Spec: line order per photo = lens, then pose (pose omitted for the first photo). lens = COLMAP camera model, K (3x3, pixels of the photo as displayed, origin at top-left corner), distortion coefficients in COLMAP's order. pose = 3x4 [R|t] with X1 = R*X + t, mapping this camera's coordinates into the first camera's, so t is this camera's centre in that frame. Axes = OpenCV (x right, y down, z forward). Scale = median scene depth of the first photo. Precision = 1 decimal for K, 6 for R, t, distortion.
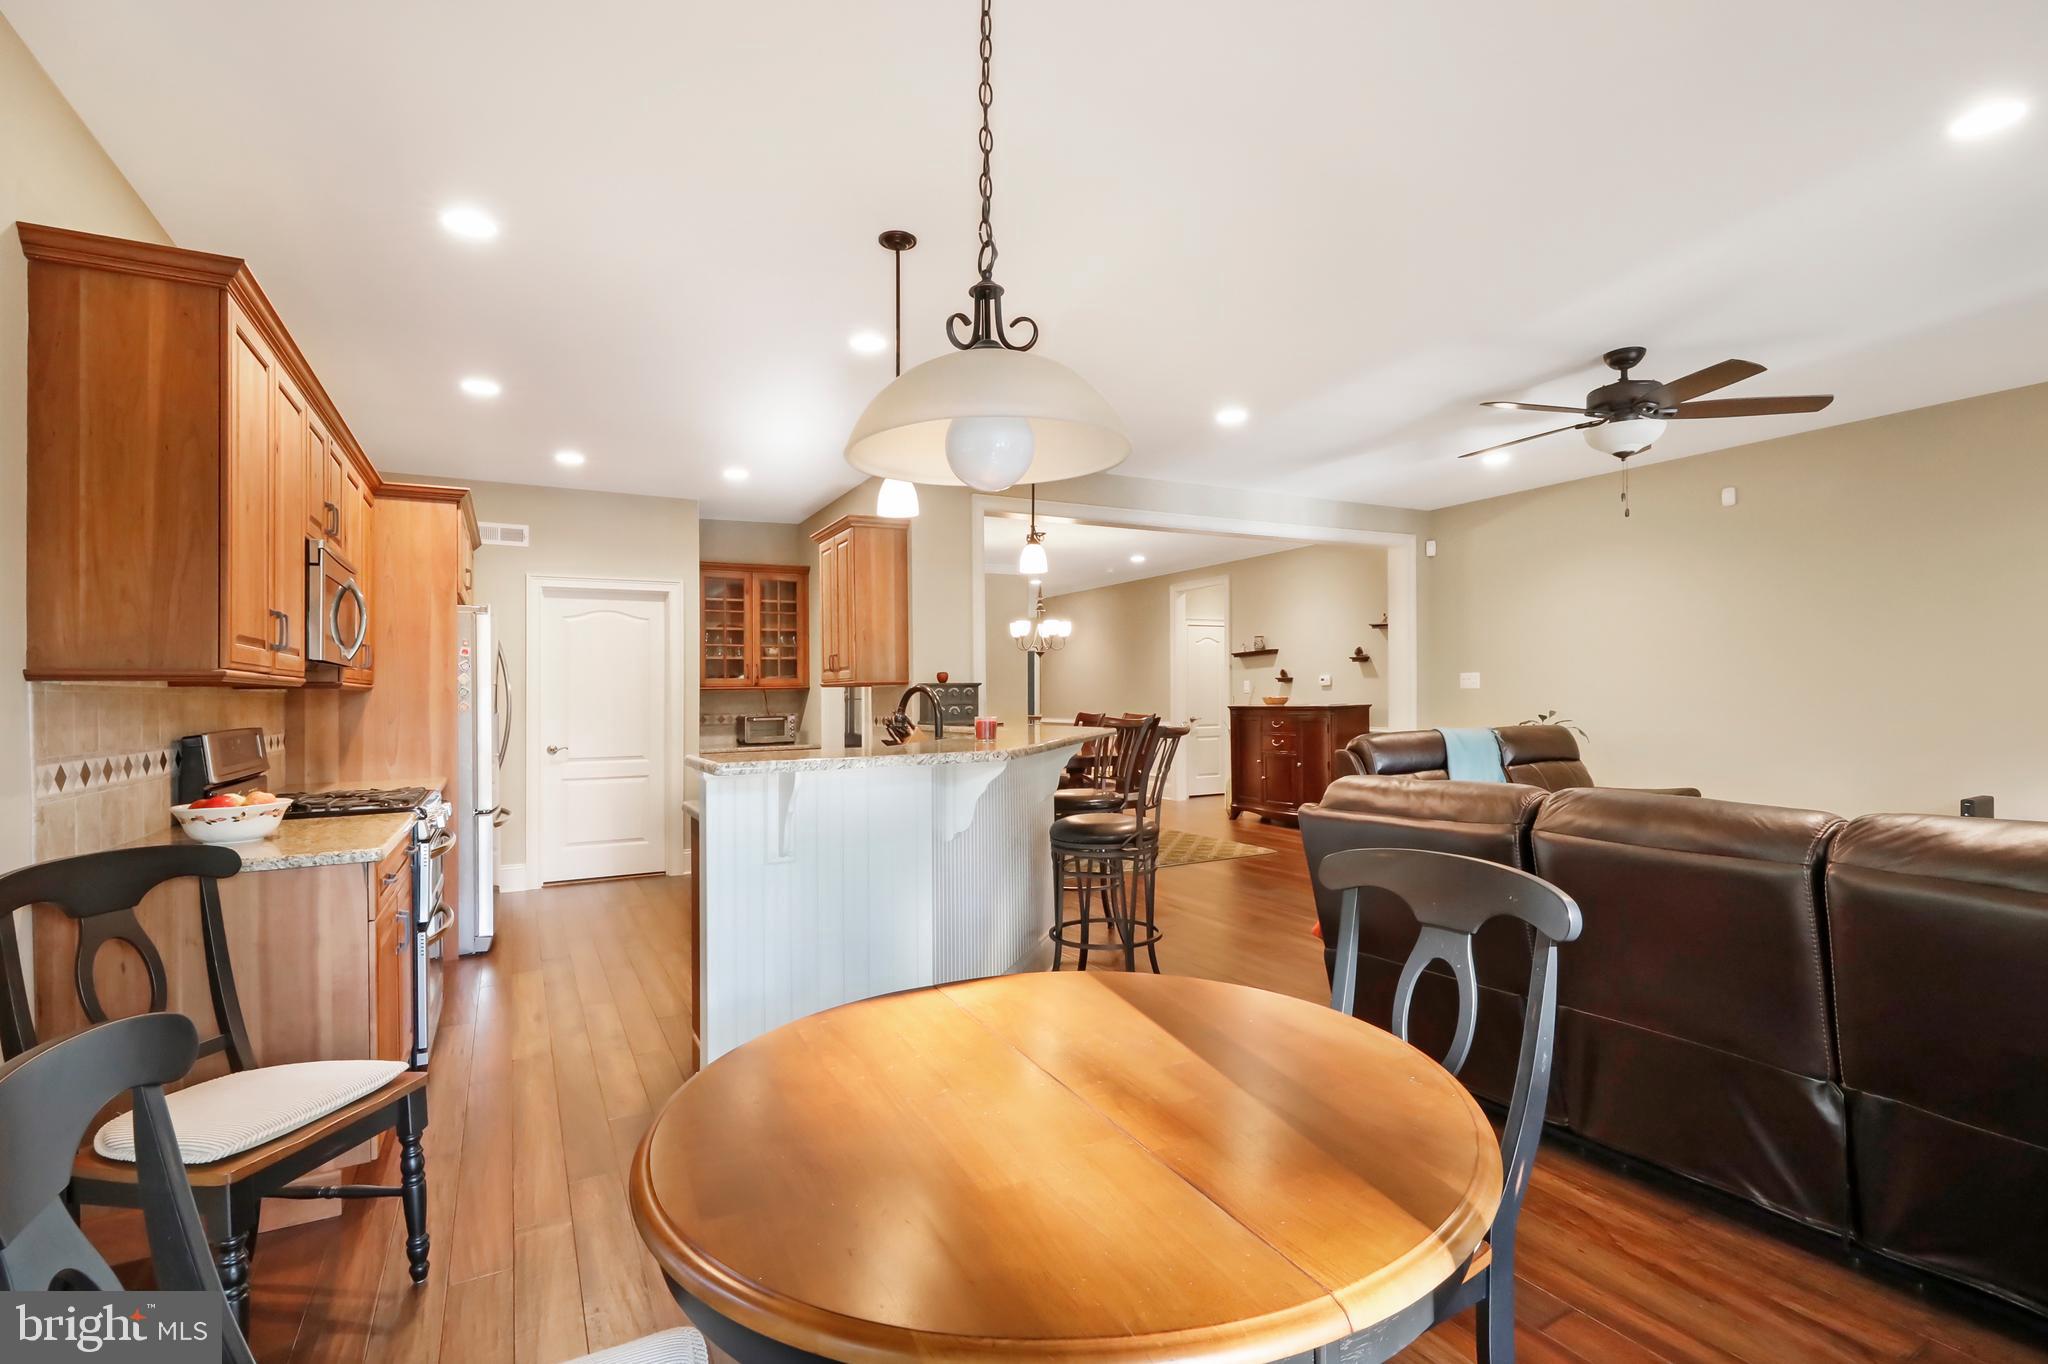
lens RADIAL K [[958.2, 0, 1013.4], [0, 958.2, 676.1], [0, 0, 1]] dist [-0.004186, 0.000774]
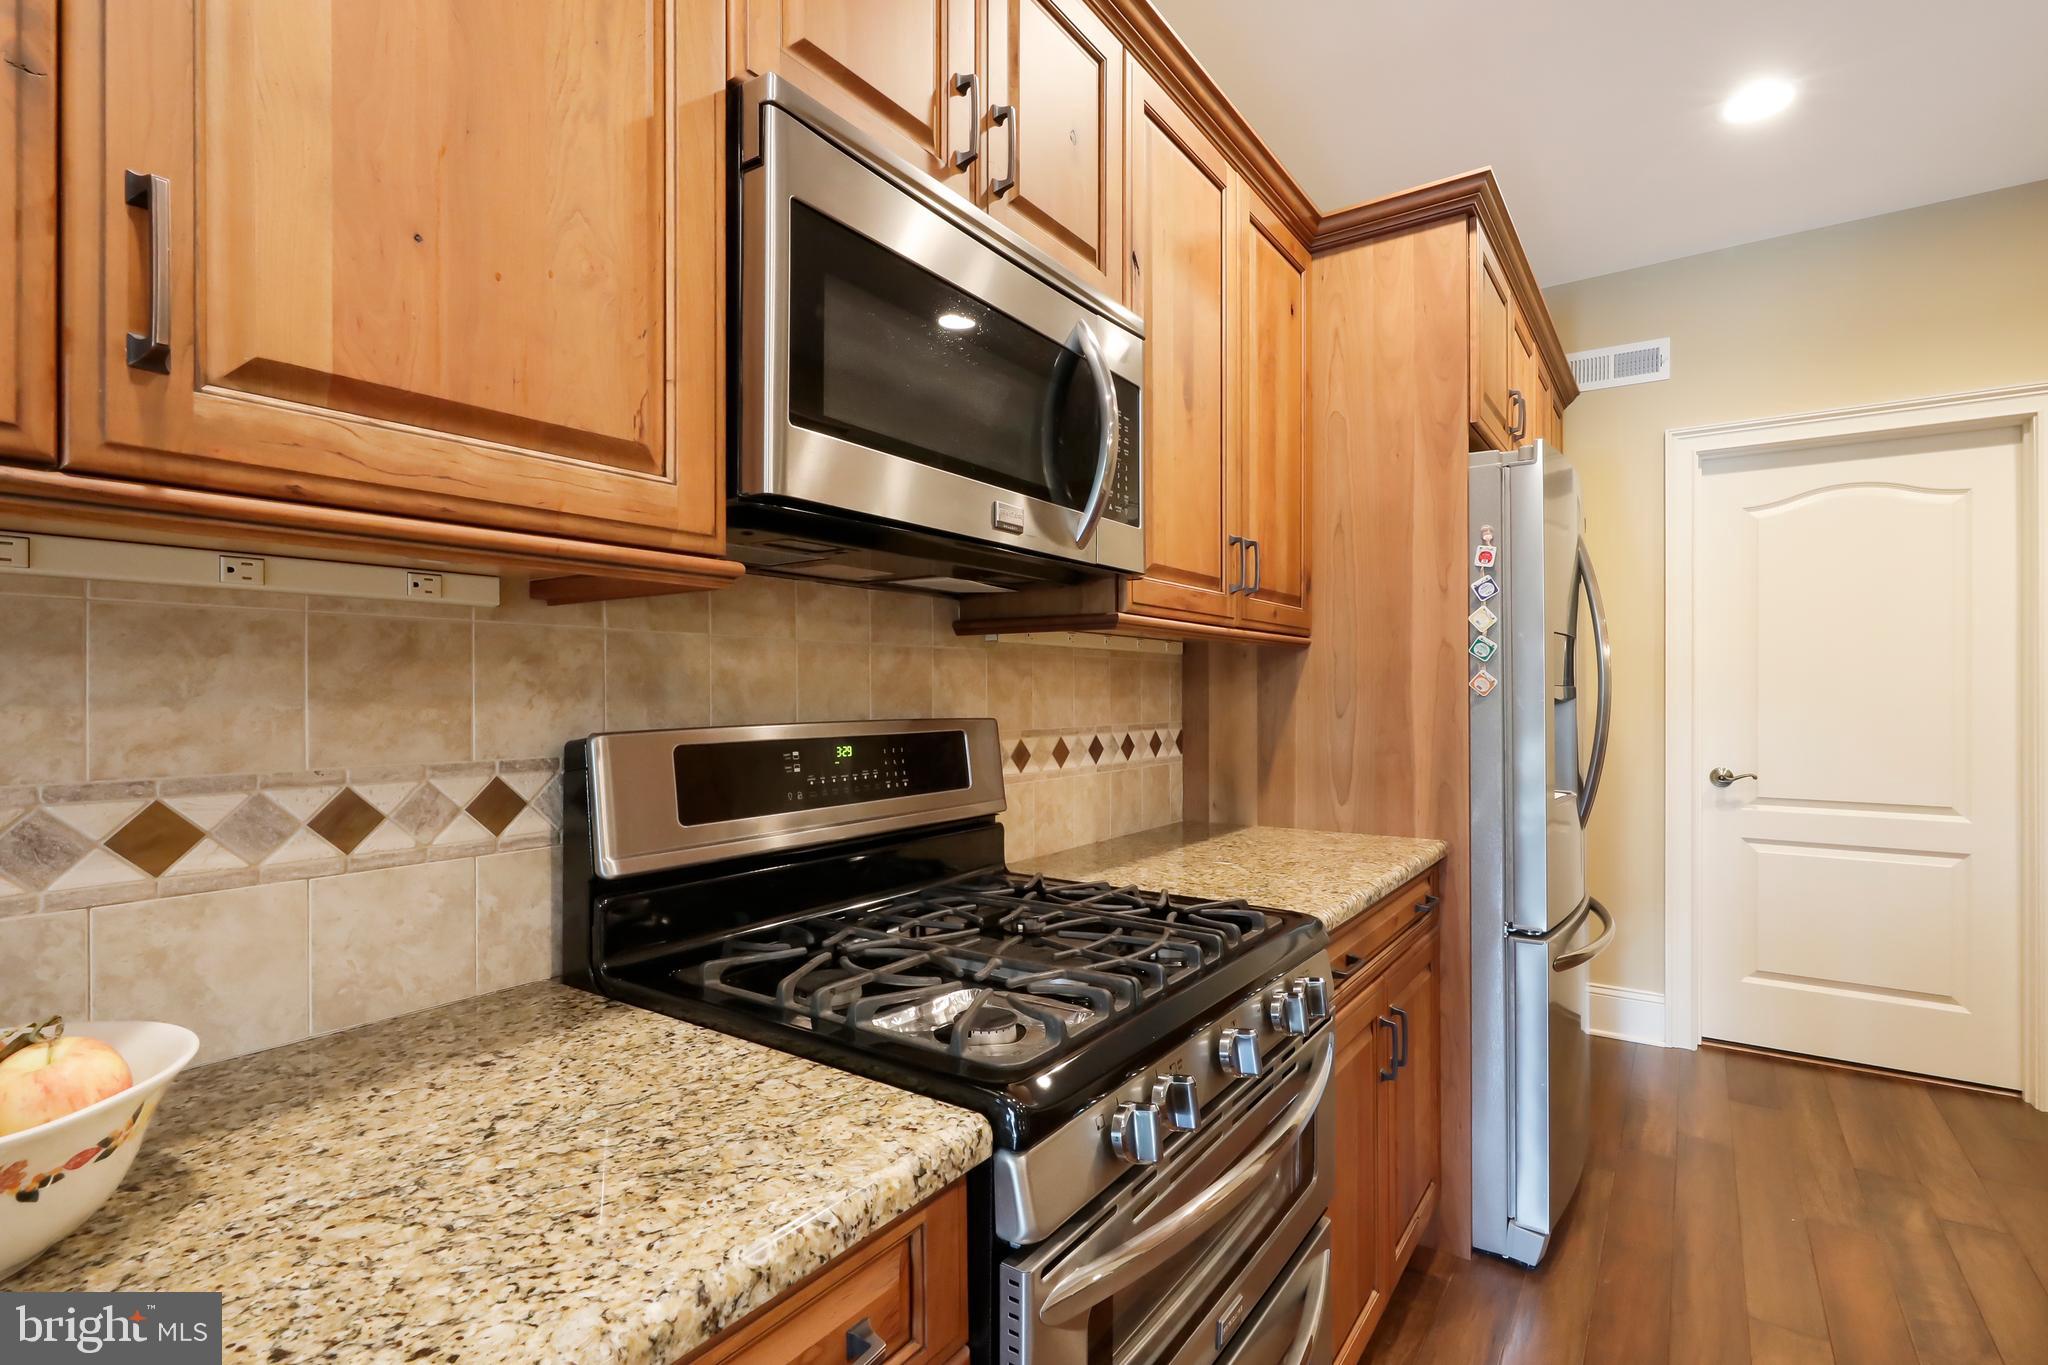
lens RADIAL K [[958.2, 0, 1038.3], [0, 958.2, 686.7], [0, 0, 1]] dist [-0.004186, 0.000774]
pose [[0.470849, 0.010610, -0.882150, -0.241614], [0.010550, 0.999788, 0.017656, 0.020114], [0.882150, -0.017620, 0.470638, 0.521710]]
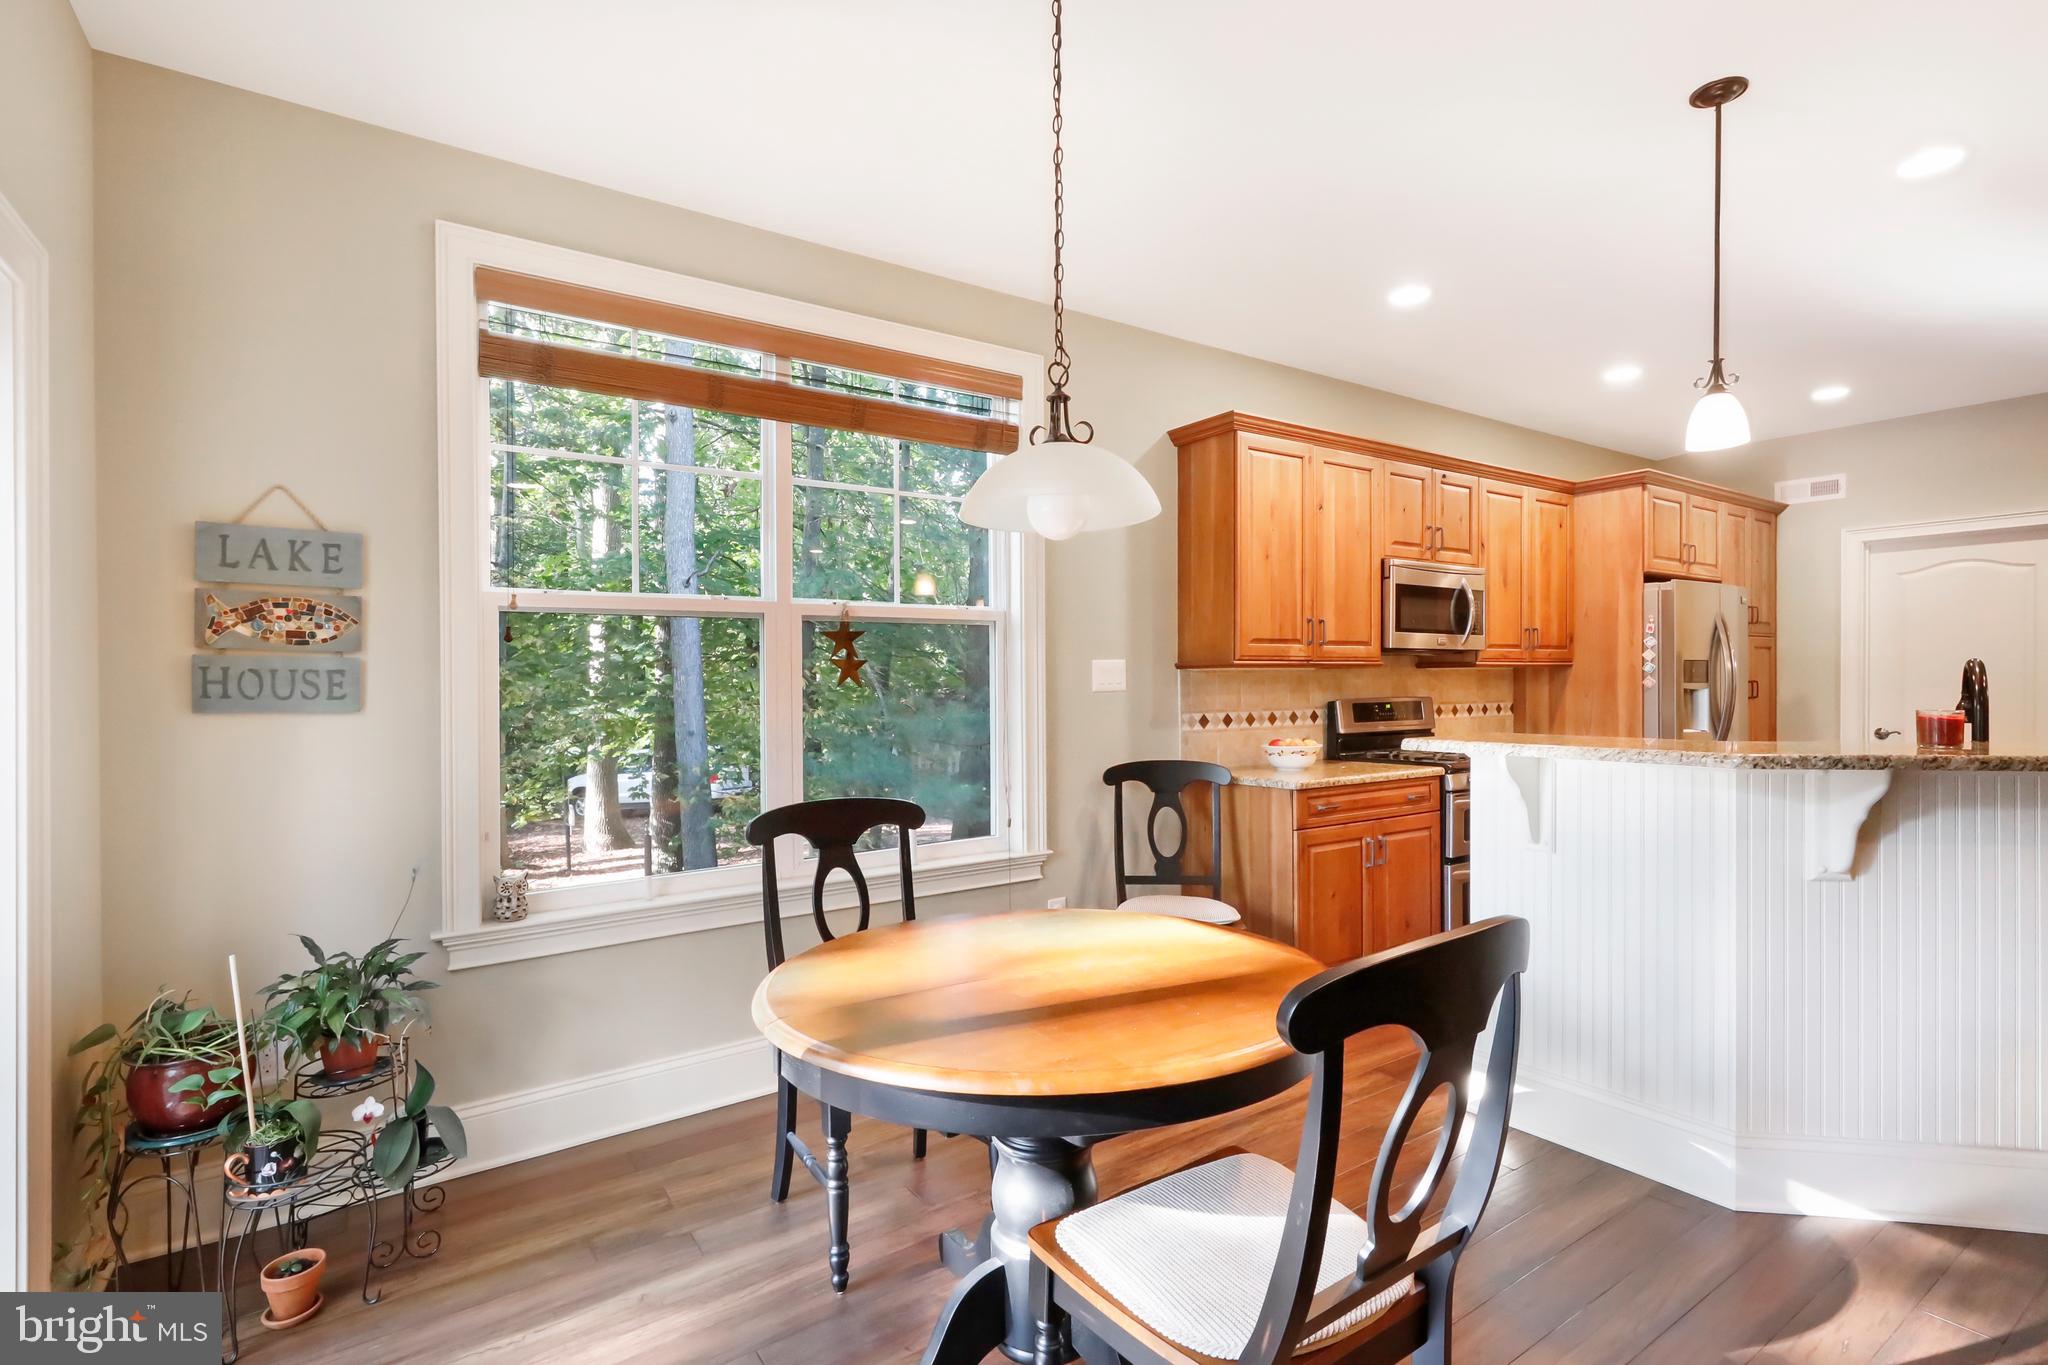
lens RADIAL K [[958.2, 0, 1031.0], [0, 958.2, 696.7], [0, 0, 1]] dist [-0.004186, 0.000774]
pose [[0.108444, 0.030302, -0.993641, 0.323764], [0.027876, 0.999050, 0.033509, -0.004898], [0.993712, -0.031333, 0.107496, 0.189619]]
